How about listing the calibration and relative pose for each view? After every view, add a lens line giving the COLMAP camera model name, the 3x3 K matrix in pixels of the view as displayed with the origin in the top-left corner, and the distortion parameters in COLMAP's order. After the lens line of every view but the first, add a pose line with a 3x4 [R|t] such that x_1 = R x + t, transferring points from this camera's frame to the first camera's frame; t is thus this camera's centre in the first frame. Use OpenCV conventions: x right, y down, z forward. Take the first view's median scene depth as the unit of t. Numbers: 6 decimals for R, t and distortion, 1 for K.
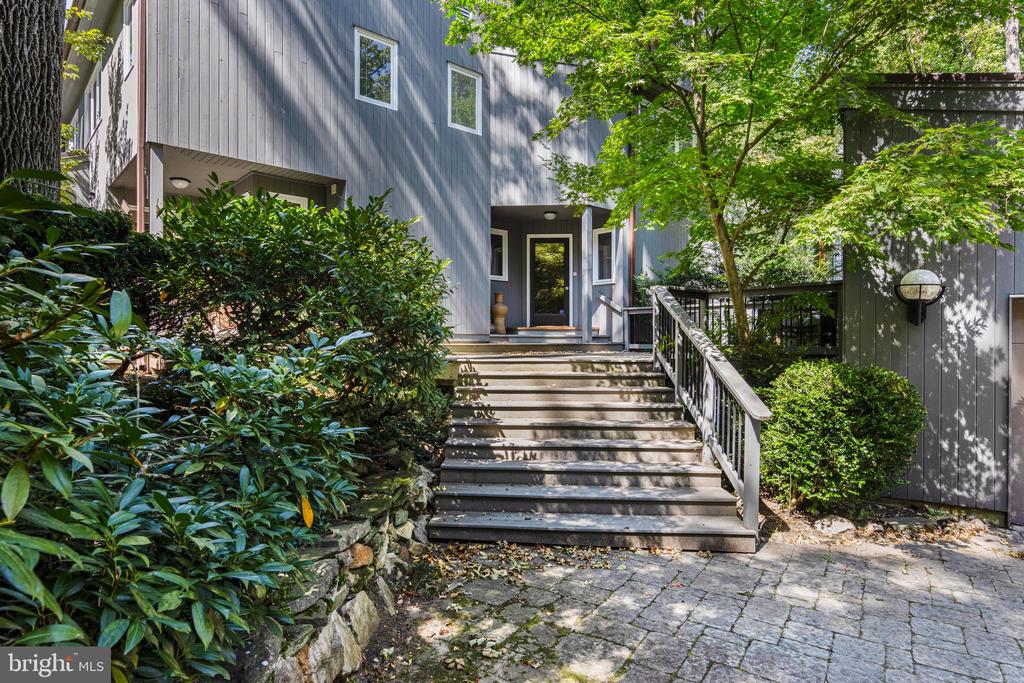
lens RADIAL K [[579.8, 0, 514.7], [0, 579.8, 342.8], [0, 0, 1]] dist [-0.000992, 0.000471]
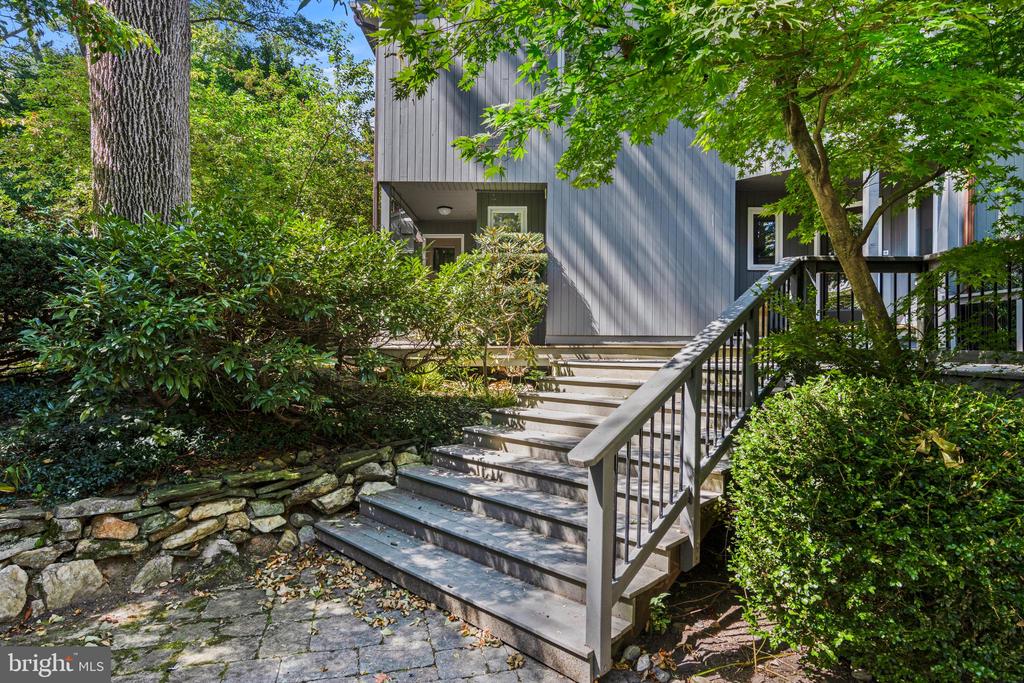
lens RADIAL K [[579.8, 0, 512.8], [0, 579.8, 344.1], [0, 0, 1]] dist [-0.000992, 0.000471]
pose [[0.745442, -0.001310, -0.666570, 0.723600], [-0.007534, 0.999918, -0.010390, 0.019166], [0.666528, 0.012767, 0.745370, 0.482278]]
